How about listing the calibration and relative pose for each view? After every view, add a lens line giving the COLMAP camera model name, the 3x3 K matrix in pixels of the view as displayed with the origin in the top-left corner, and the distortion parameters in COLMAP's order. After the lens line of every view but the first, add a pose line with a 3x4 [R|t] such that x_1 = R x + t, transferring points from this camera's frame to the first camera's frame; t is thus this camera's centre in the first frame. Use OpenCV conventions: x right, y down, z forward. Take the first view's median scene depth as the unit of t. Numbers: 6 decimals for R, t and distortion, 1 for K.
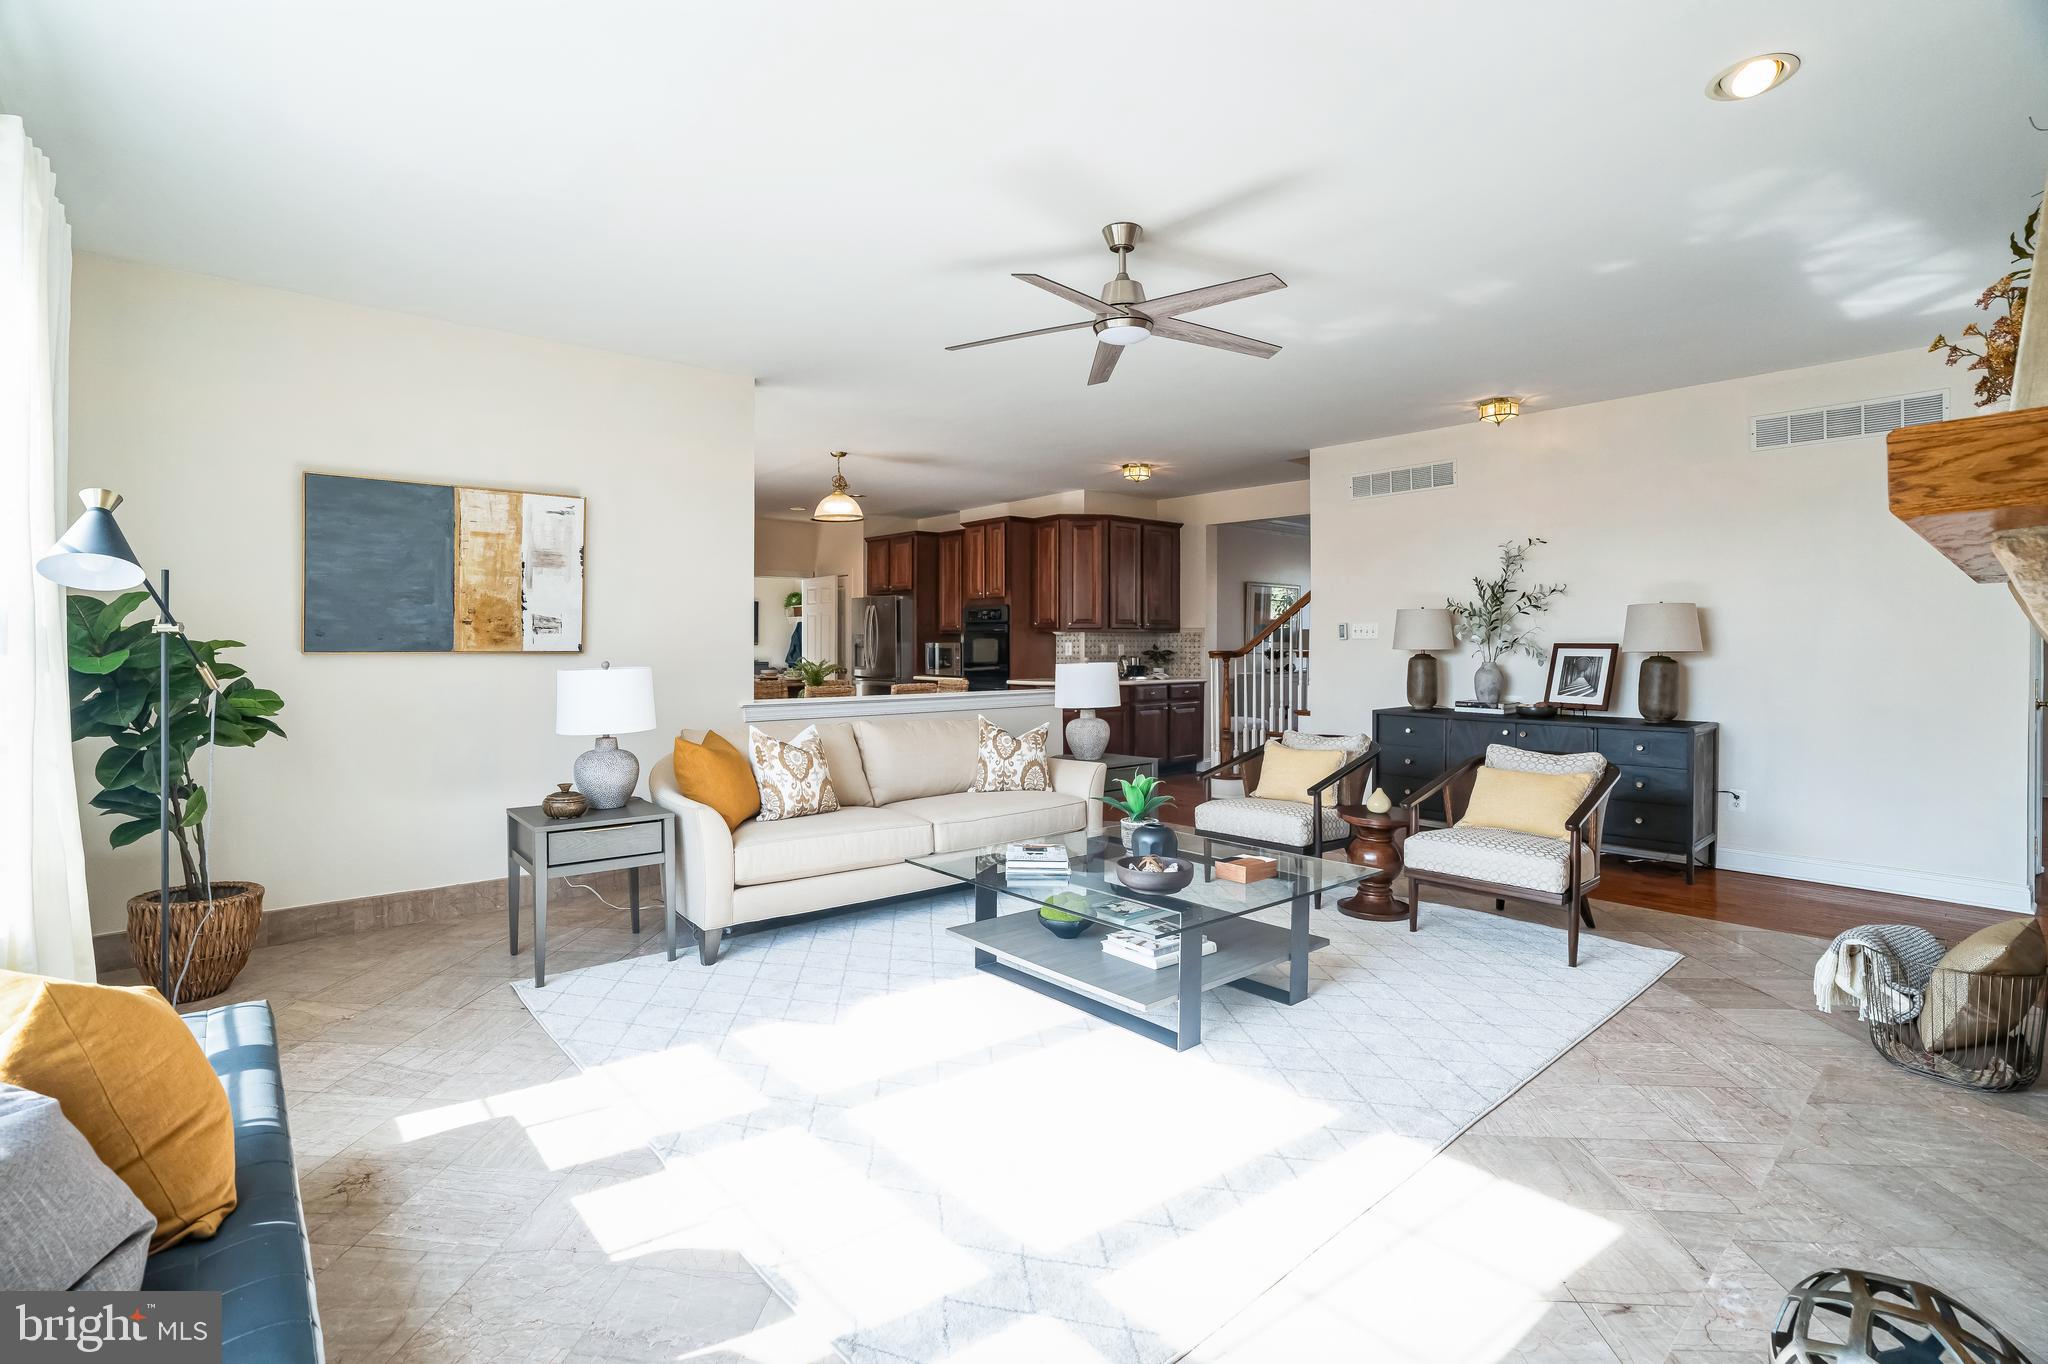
lens RADIAL K [[949.2, 0, 1024.0], [0, 949.2, 682.0], [0, 0, 1]] dist [-0.064712, 0.022619]
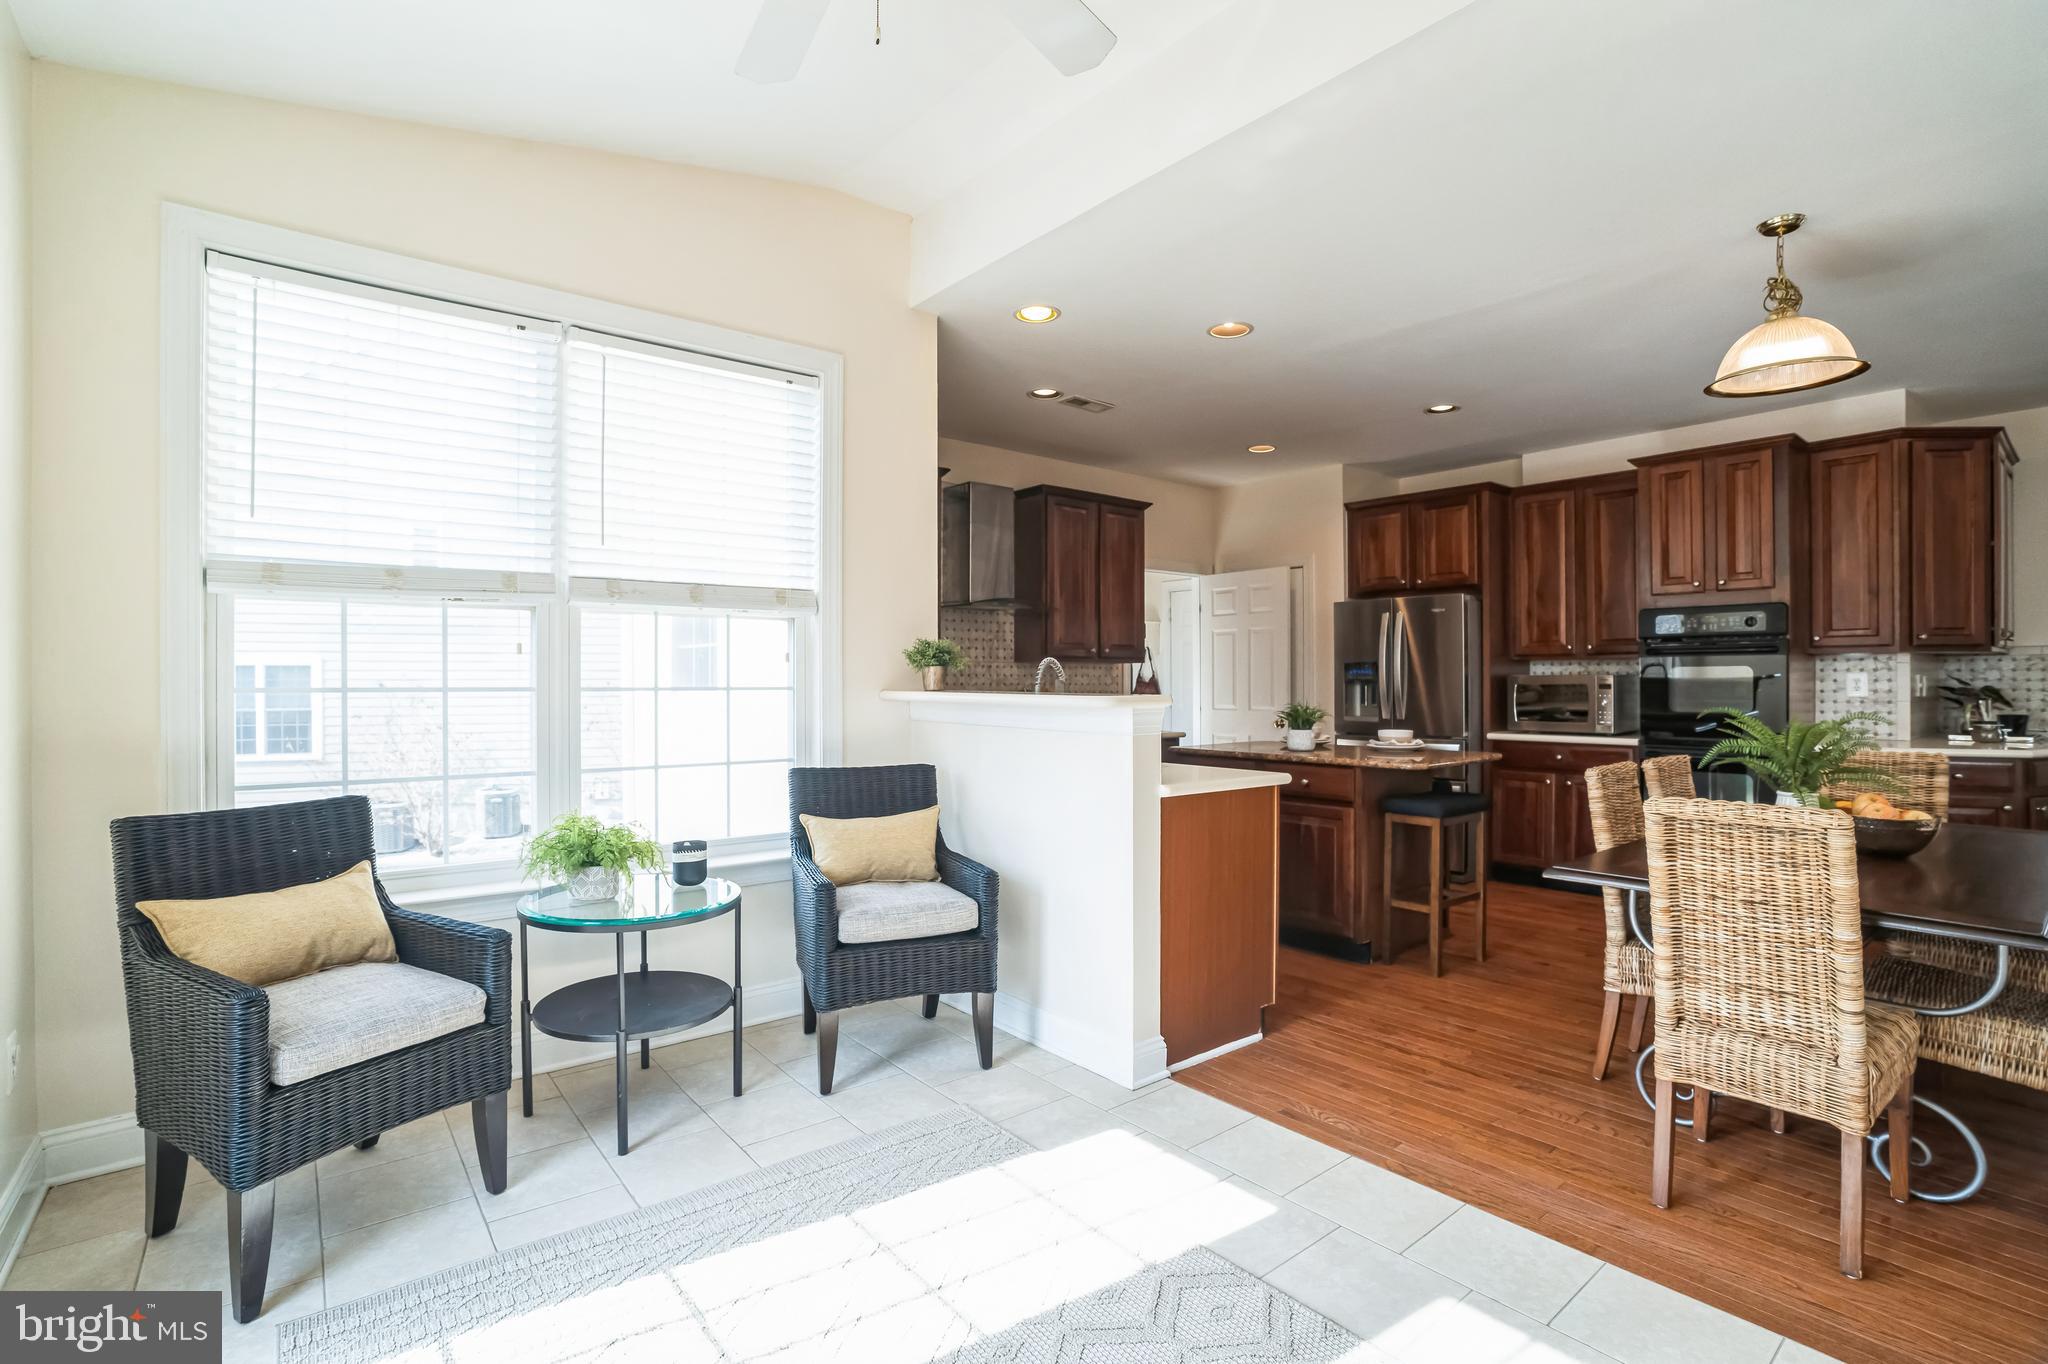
lens RADIAL K [[949.2, 0, 1024.0], [0, 949.2, 682.0], [0, 0, 1]] dist [-0.064712, 0.022619]
pose [[0.999734, -0.004553, -0.022588, -0.380226], [0.003596, 0.999102, -0.042223, -0.014184], [0.022760, 0.042131, 0.998853, 0.424797]]
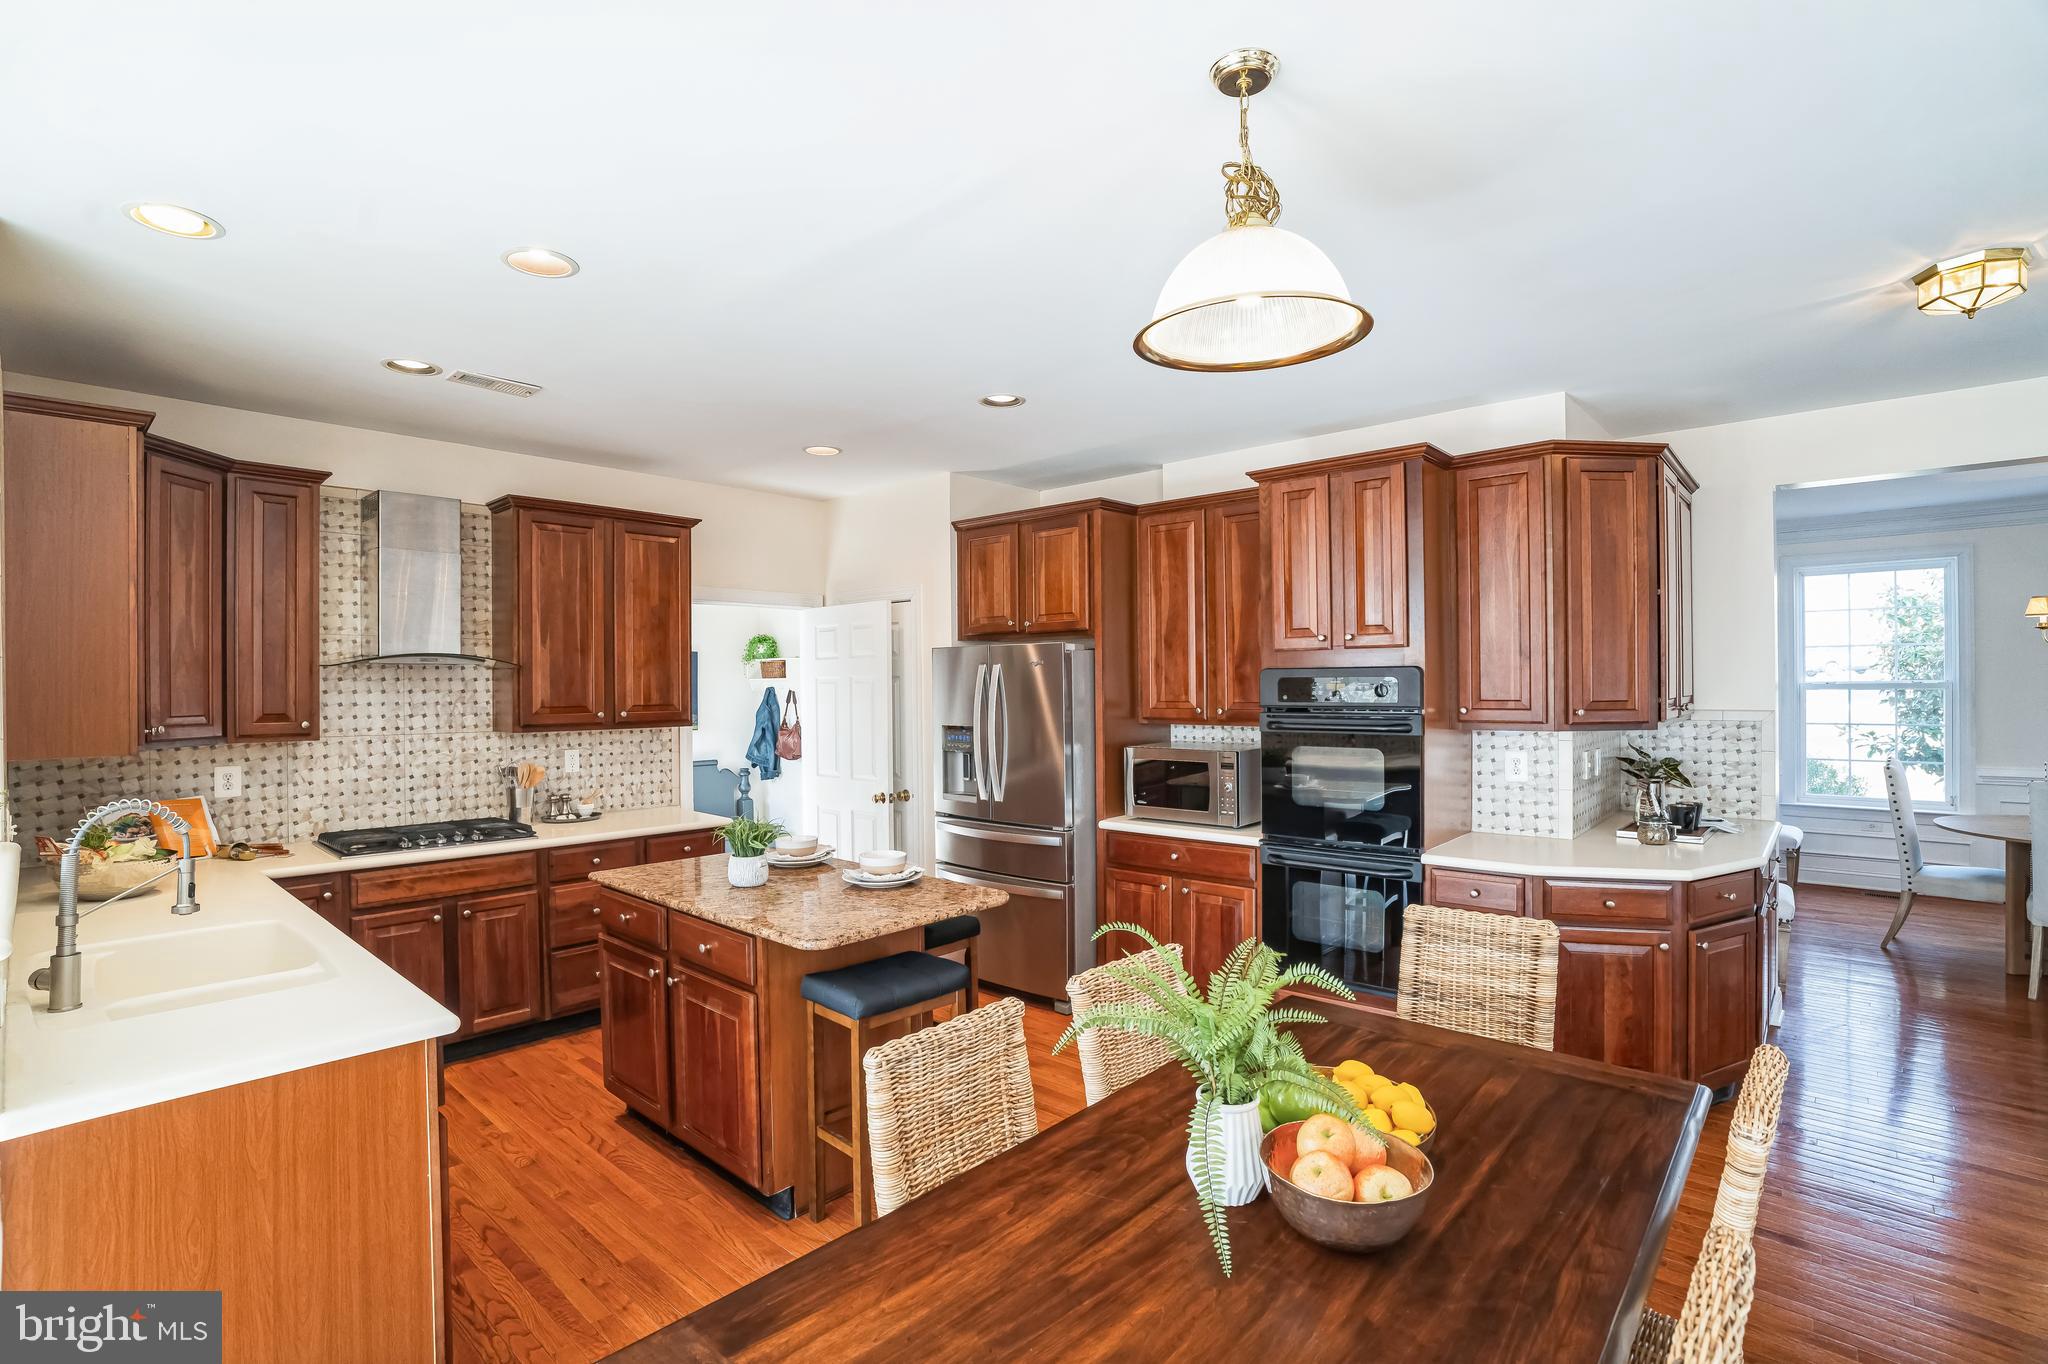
lens RADIAL K [[951.3, 0, 1014.1], [0, 951.3, 686.6], [0, 0, 1]] dist [-0.081801, 0.034686]
pose [[0.992151, -0.010654, 0.124589, -0.209476], [0.015853, 0.999041, -0.040811, -0.051365], [-0.124035, 0.042466, 0.991369, 0.555339]]
